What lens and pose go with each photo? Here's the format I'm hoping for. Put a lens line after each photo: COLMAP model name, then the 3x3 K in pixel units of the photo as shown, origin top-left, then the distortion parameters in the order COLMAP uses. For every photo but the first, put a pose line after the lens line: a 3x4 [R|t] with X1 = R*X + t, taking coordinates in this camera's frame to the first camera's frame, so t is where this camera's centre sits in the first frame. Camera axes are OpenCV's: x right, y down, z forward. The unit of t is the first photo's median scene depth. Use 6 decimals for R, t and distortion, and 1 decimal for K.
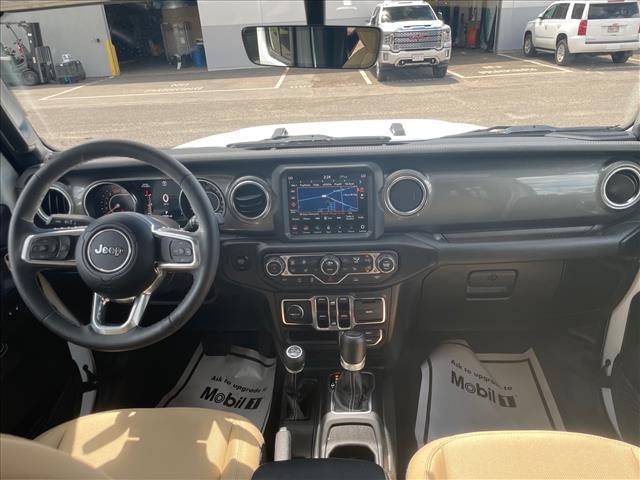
lens RADIAL K [[487.2, 0, 320.0], [0, 487.2, 240.0], [0, 0, 1]] dist [0.002501, -0.033599]
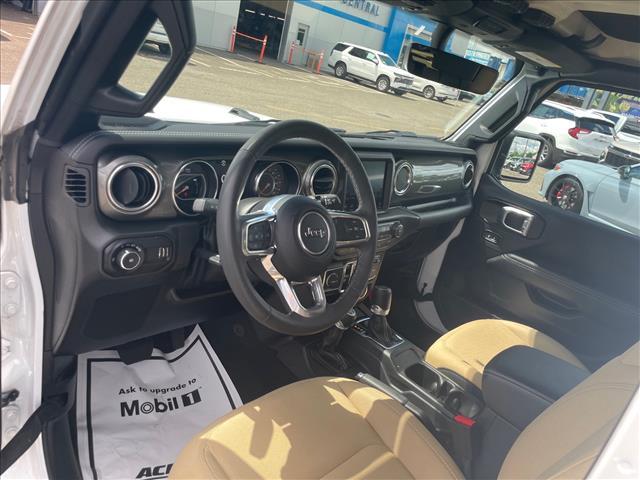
lens RADIAL K [[487.2, 0, 320.0], [0, 487.2, 240.0], [0, 0, 1]] dist [0.002501, -0.033599]
pose [[0.624611, -0.086651, 0.776114, -0.649700], [0.054619, 0.996239, 0.067270, -0.018036], [-0.779023, 0.000373, 0.626995, 0.203085]]
